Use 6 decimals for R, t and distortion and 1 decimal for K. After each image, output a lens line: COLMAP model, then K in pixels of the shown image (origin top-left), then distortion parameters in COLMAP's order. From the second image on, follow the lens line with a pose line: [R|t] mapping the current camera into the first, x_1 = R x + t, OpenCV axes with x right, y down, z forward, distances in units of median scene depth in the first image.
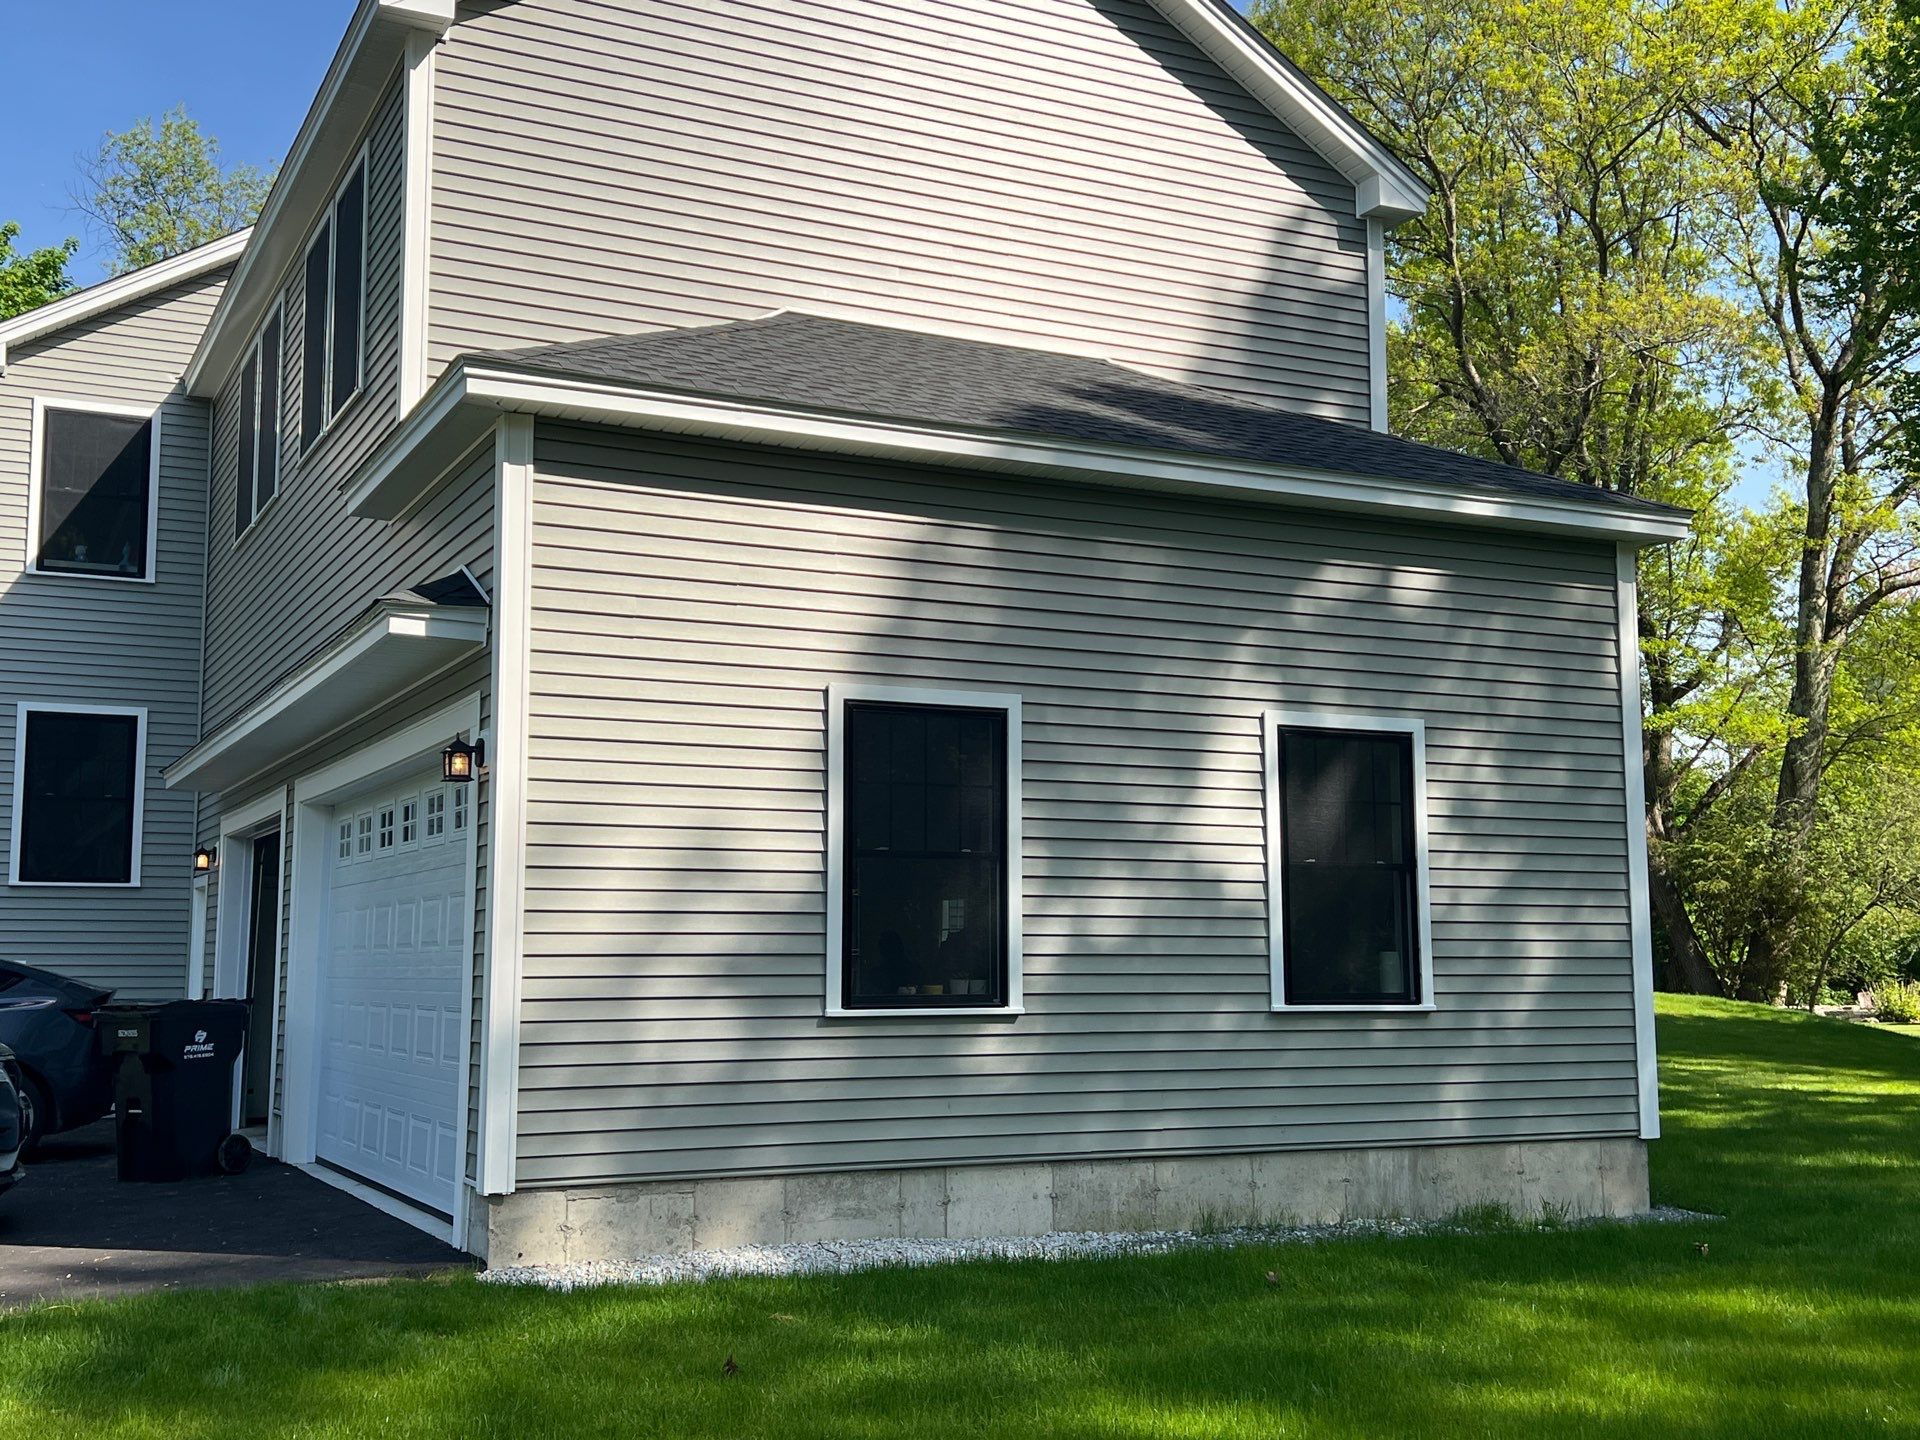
lens RADIAL K [[2081.7, 0, 950.0], [0, 2081.7, 715.8], [0, 0, 1]] dist [0.083488, 0.000000]
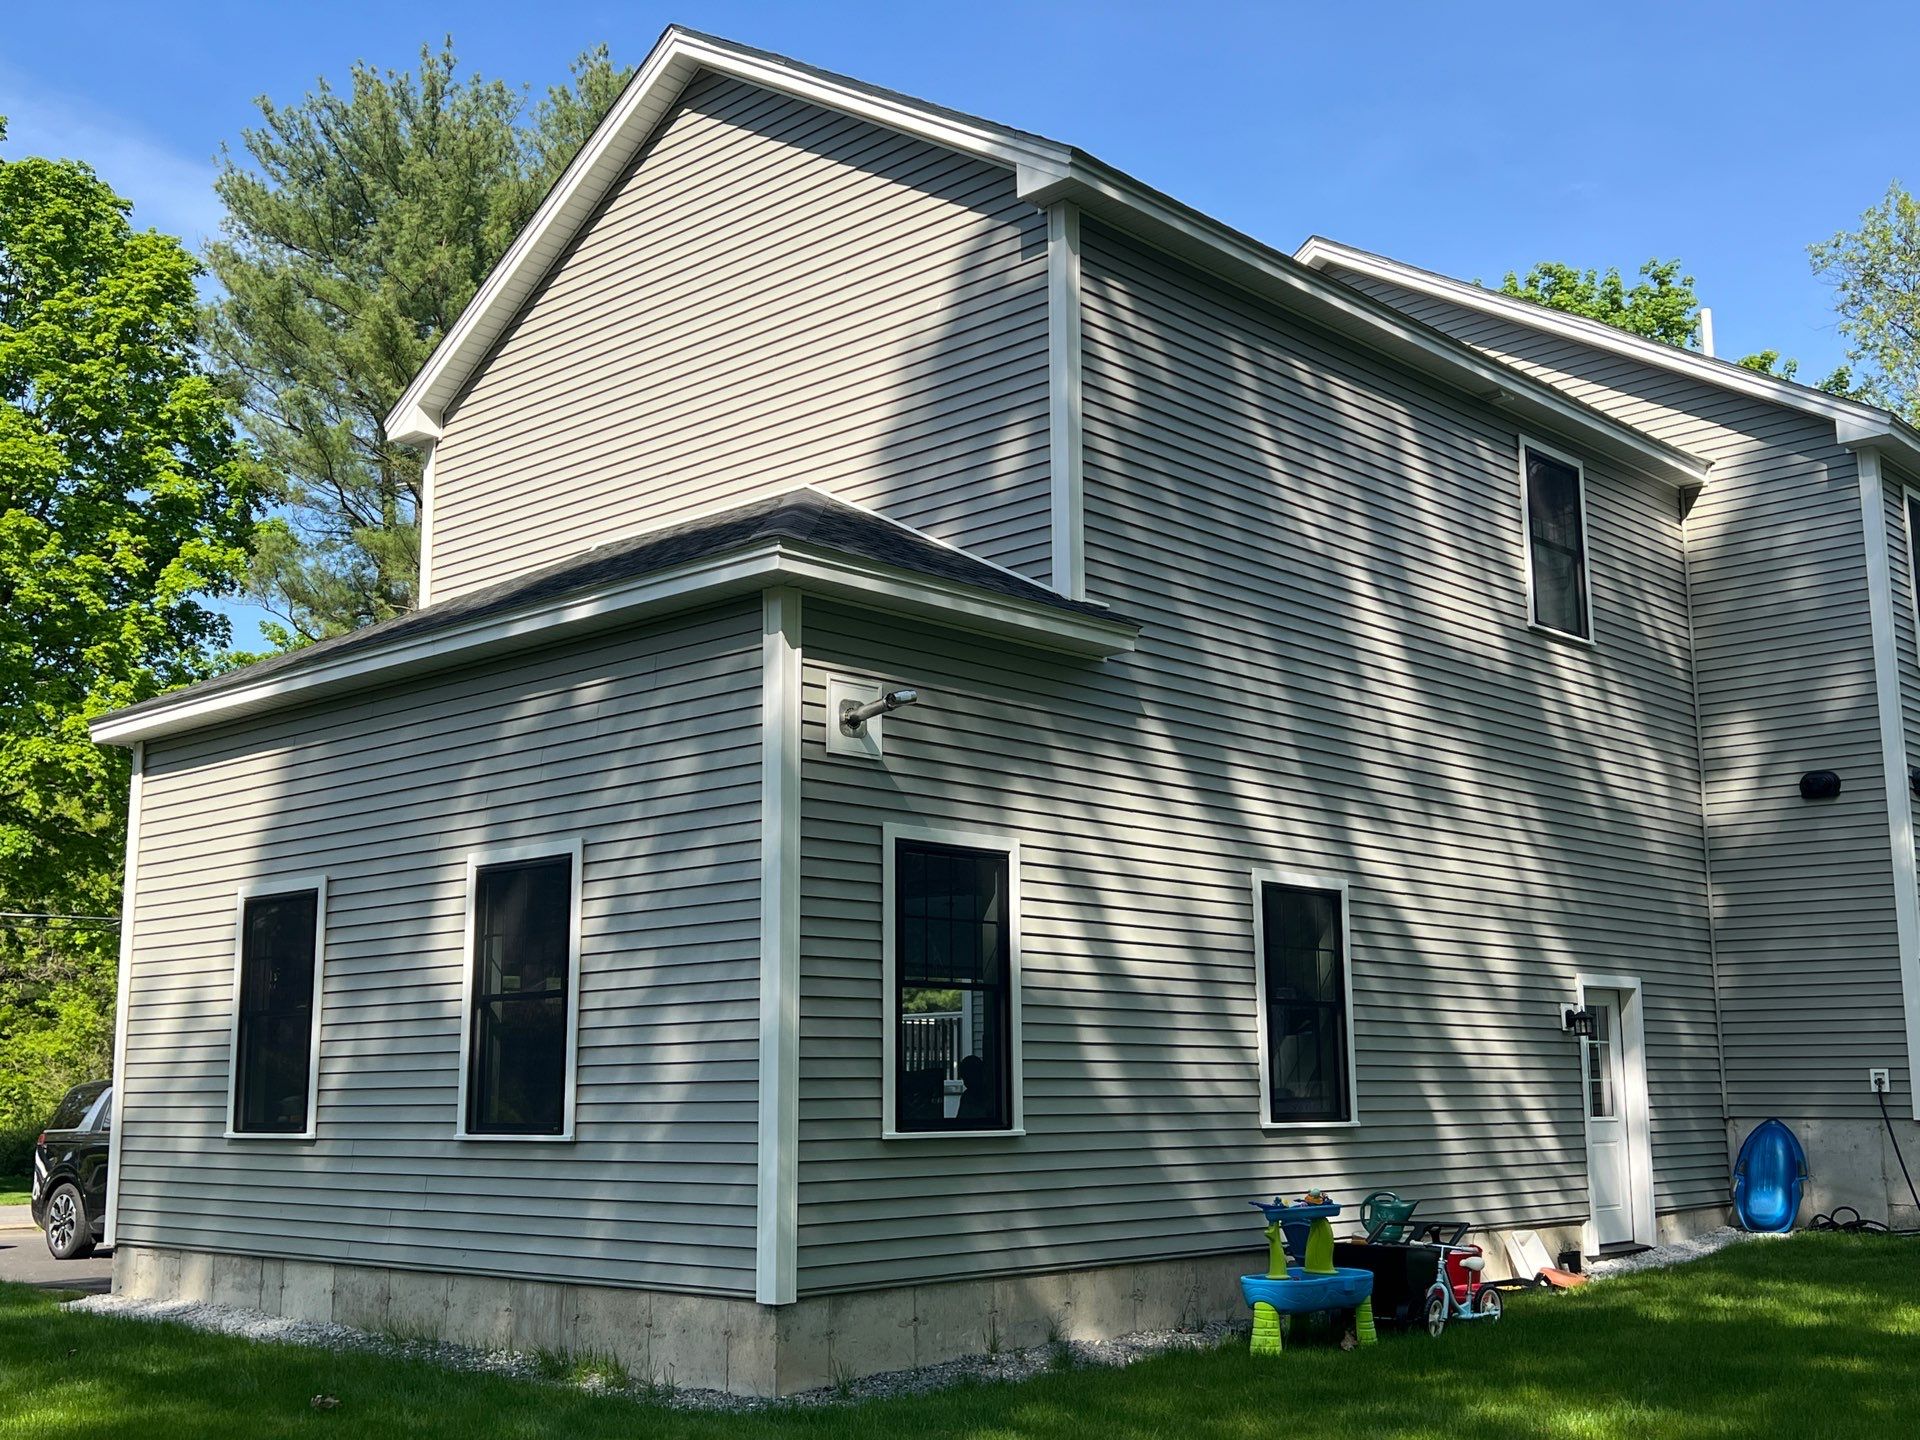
lens RADIAL K [[2107.8, 0, 954.3], [0, 2107.8, 709.0], [0, 0, 1]] dist [0.044280, 0.000000]
pose [[0.365195, -0.160939, -0.916914, 1.258602], [0.123263, 0.984630, -0.123731, 0.090385], [0.922734, -0.067835, 0.379420, 0.837113]]
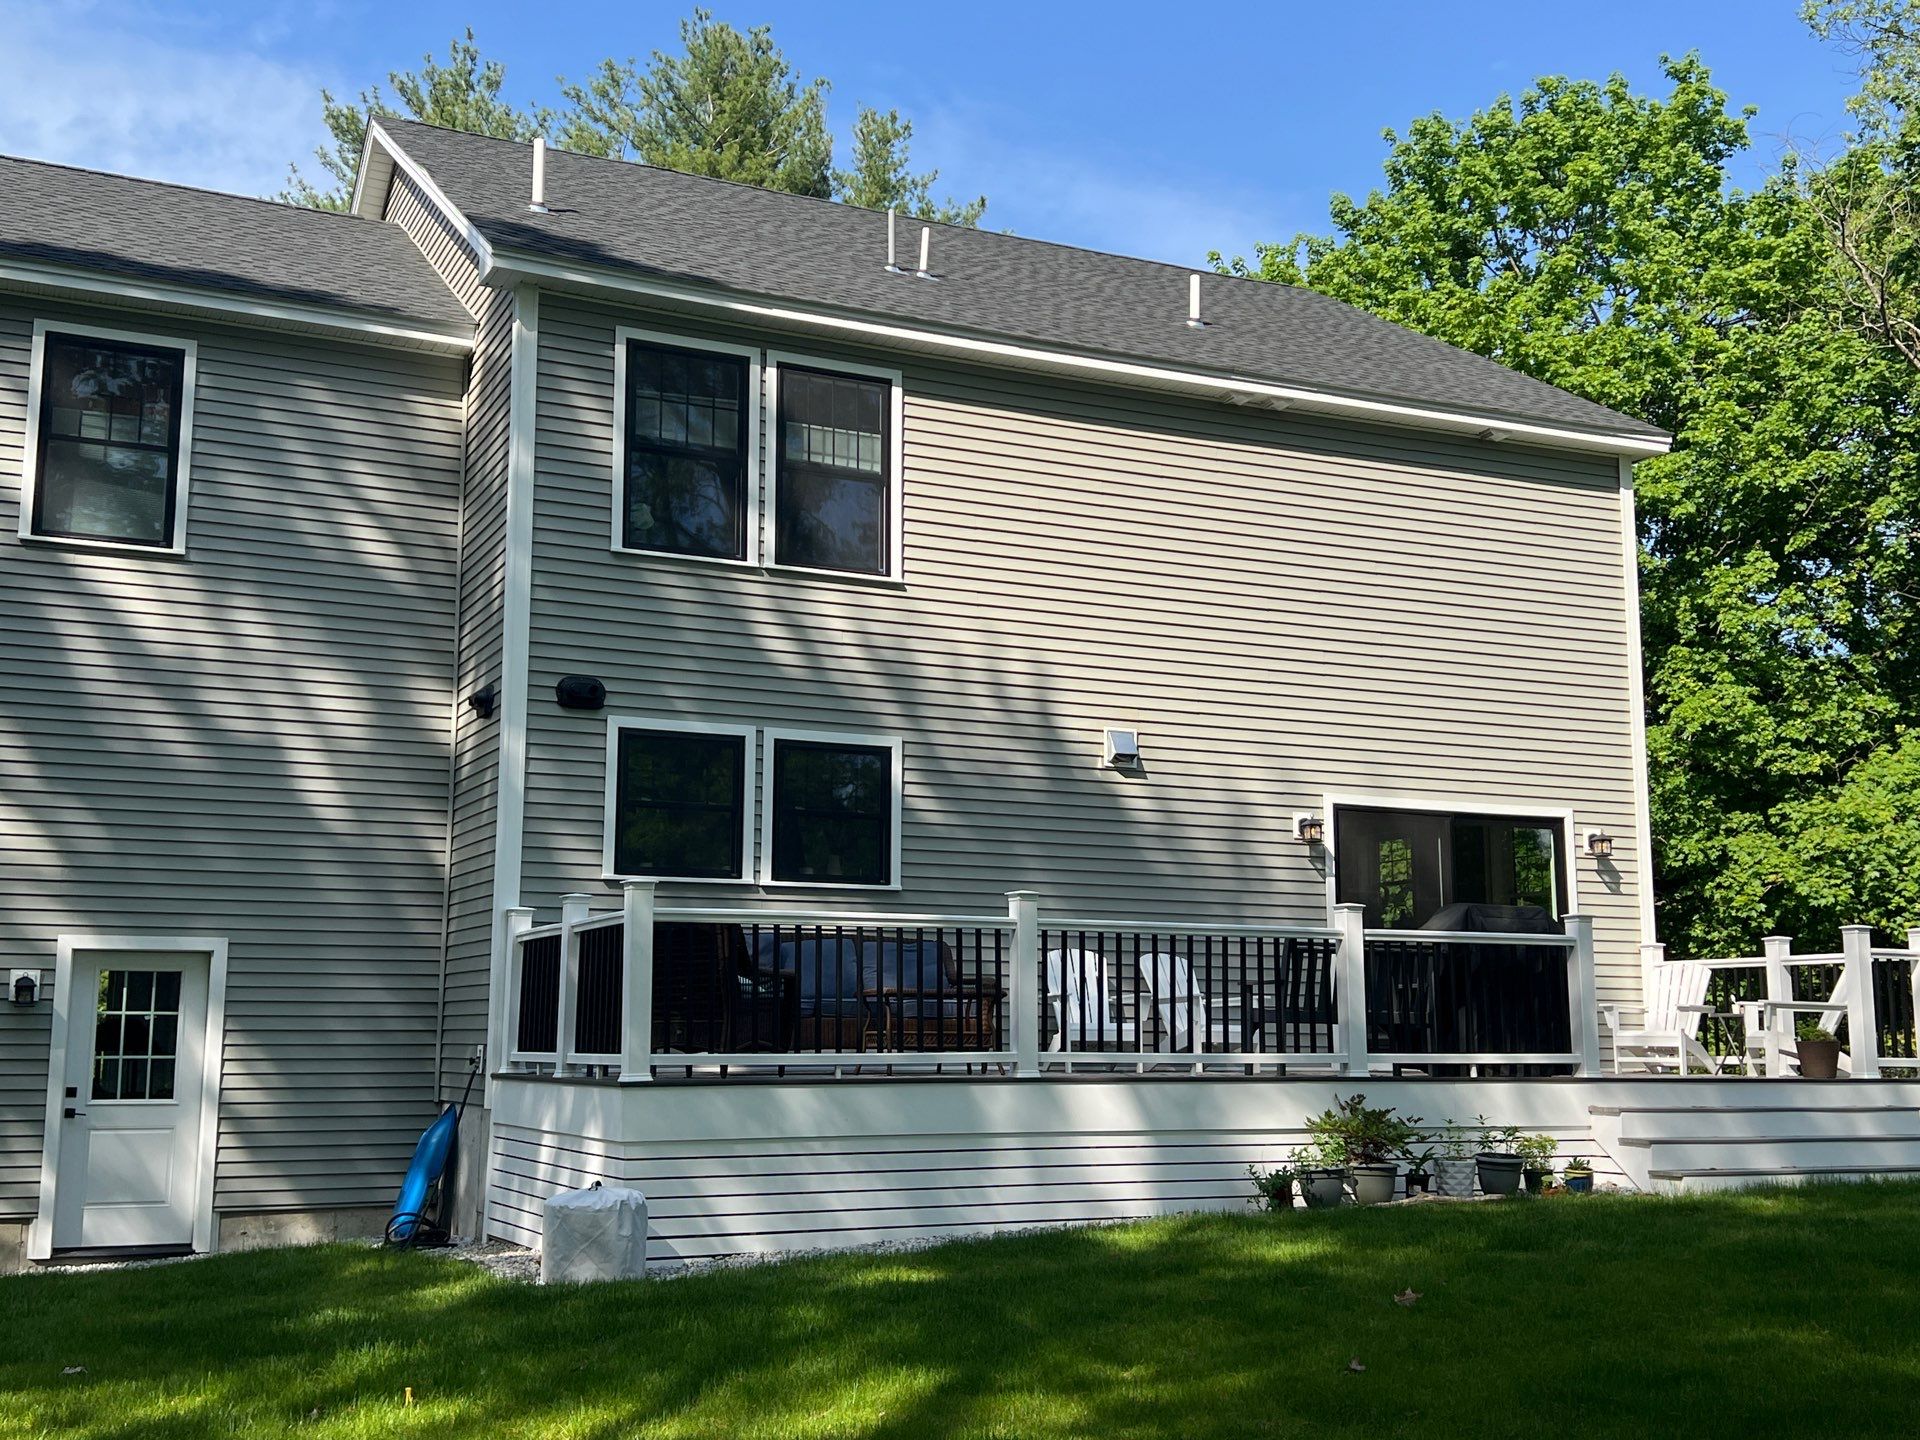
lens RADIAL K [[2107.8, 0, 960.3], [0, 2107.8, 715.8], [0, 0, 1]] dist [0.044280, 0.000000]
pose [[-0.007577, -0.147921, -0.988970, 1.316741], [0.124823, 0.981123, -0.147704, 0.268518], [0.992150, -0.124565, 0.011030, 2.311374]]
